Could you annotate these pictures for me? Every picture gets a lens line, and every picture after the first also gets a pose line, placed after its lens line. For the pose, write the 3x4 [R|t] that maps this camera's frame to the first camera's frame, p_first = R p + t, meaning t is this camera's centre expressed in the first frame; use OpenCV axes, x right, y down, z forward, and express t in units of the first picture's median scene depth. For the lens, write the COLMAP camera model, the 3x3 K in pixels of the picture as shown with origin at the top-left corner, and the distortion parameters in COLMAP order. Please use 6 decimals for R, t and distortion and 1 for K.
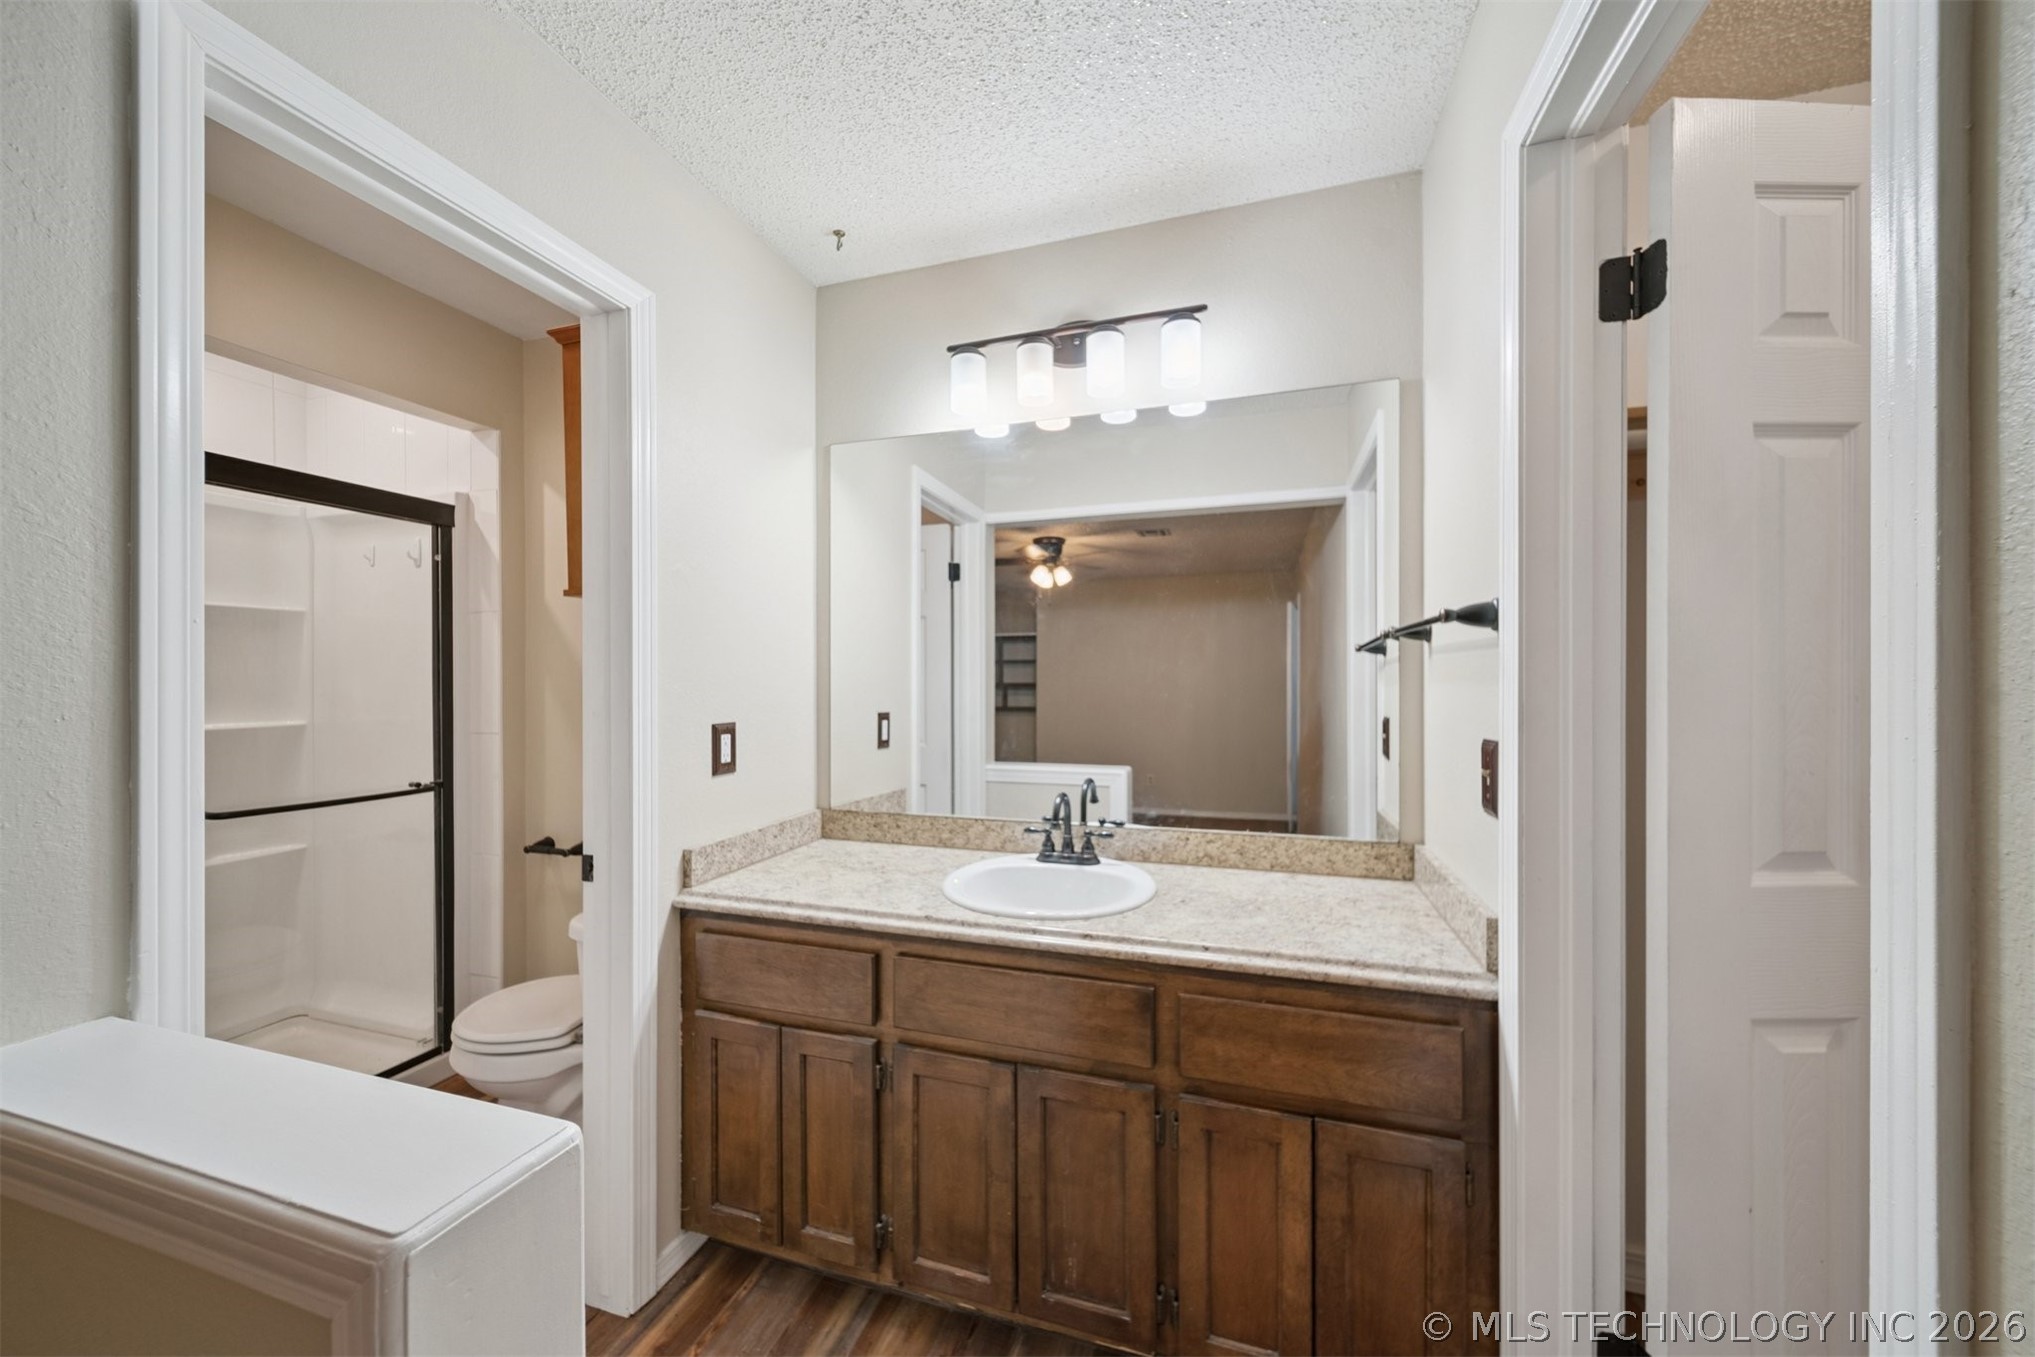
lens RADIAL K [[725.1, 0, 1021.6], [0, 725.1, 685.5], [0, 0, 1]] dist [0.002489, -0.001167]
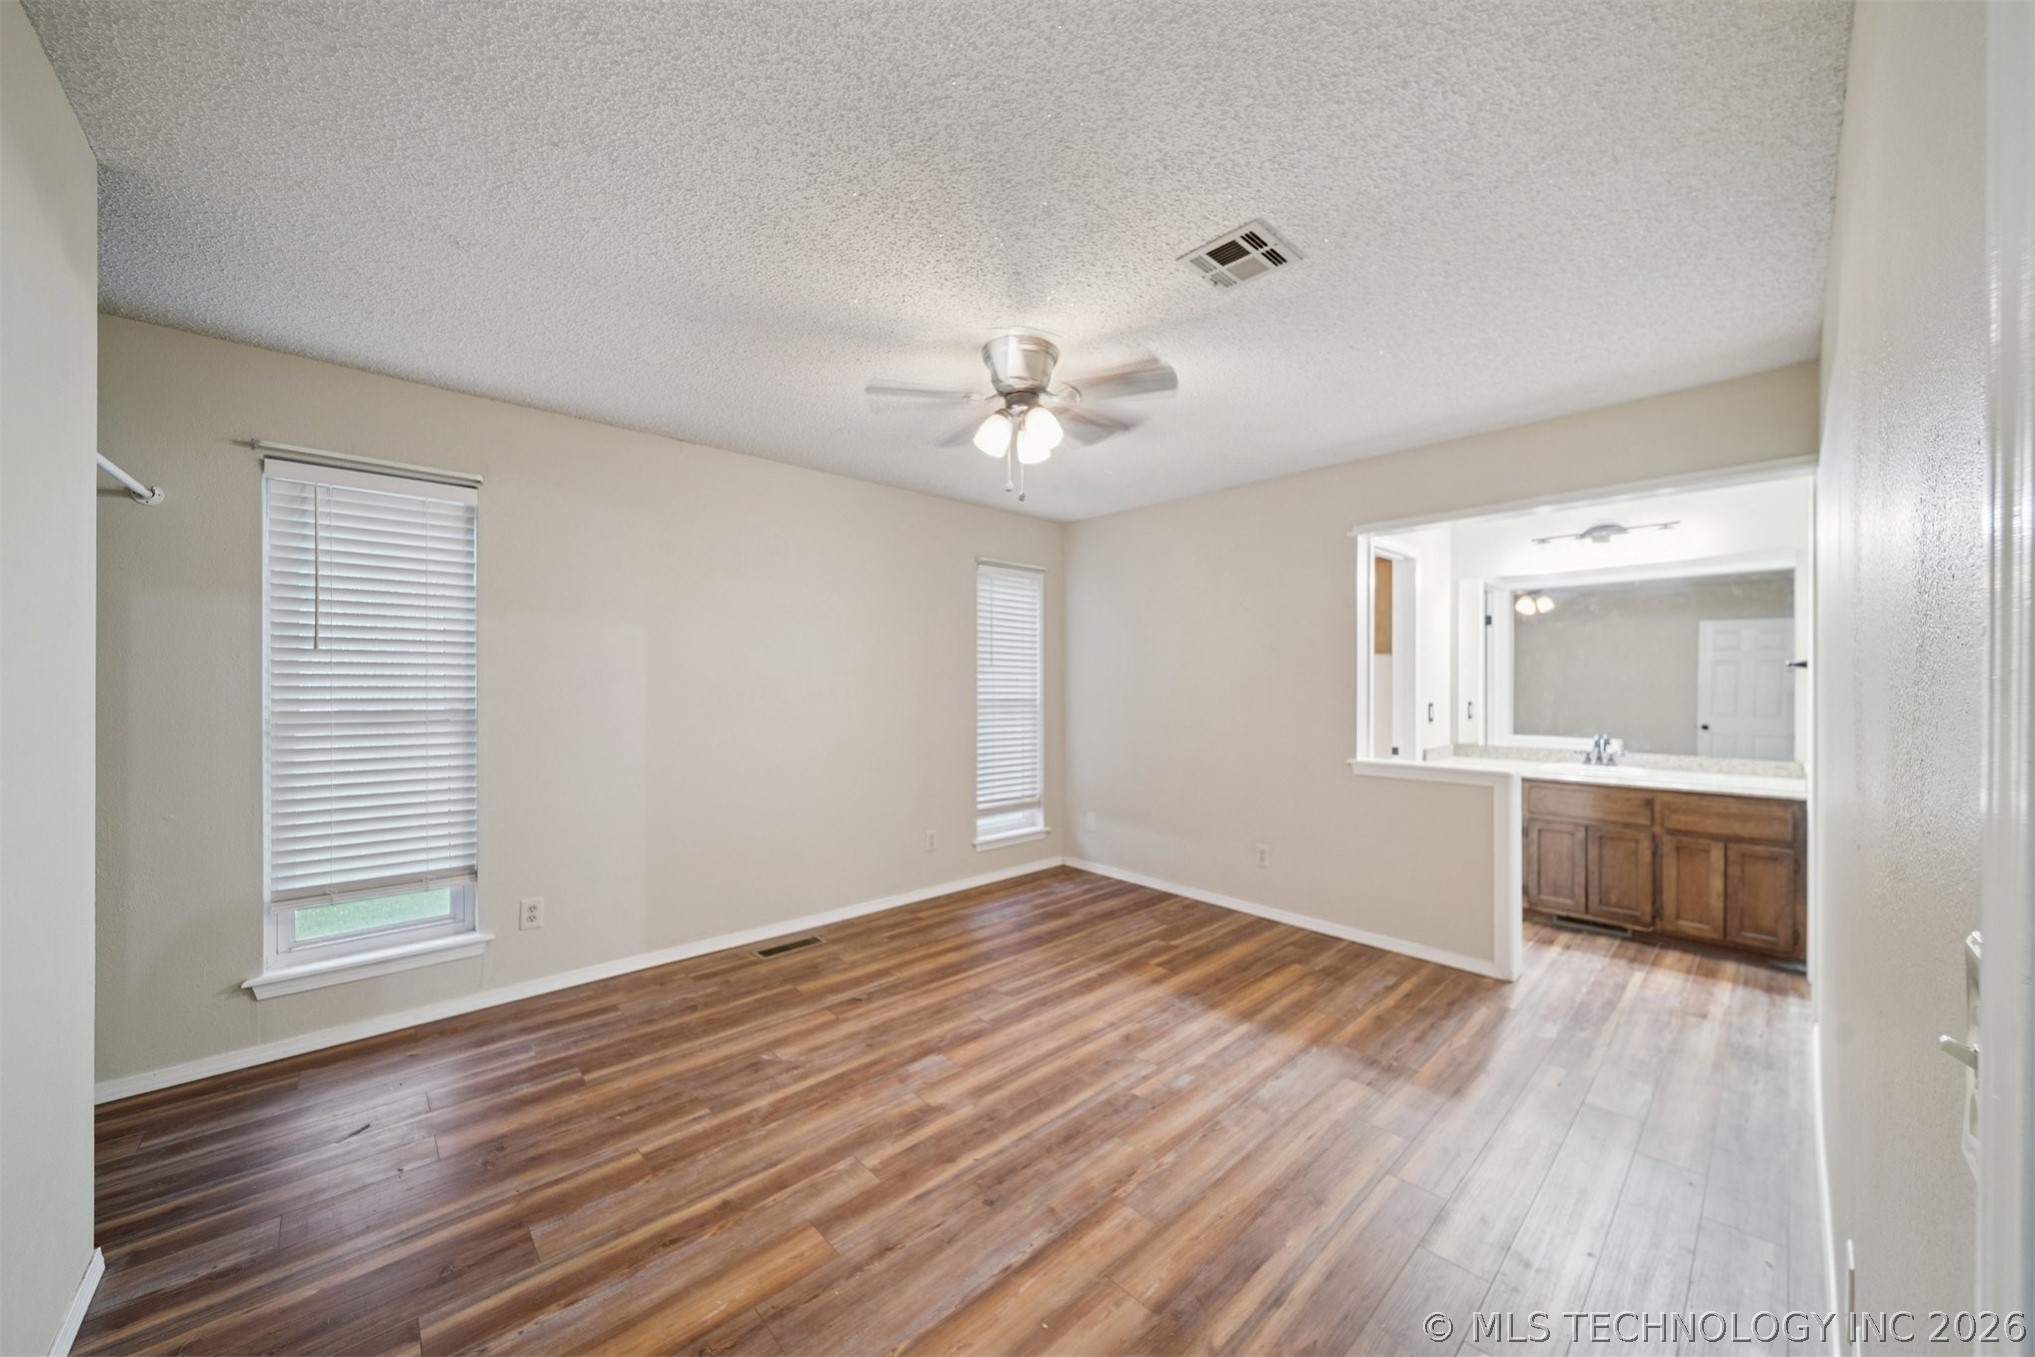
lens RADIAL K [[725.1, 0, 1031.6], [0, 725.1, 693.1], [0, 0, 1]] dist [0.002489, -0.001167]
pose [[0.883544, 0.004284, -0.468329, -0.615803], [0.000769, 0.999944, 0.010598, -0.013056], [0.468348, -0.009724, 0.883490, -2.559884]]
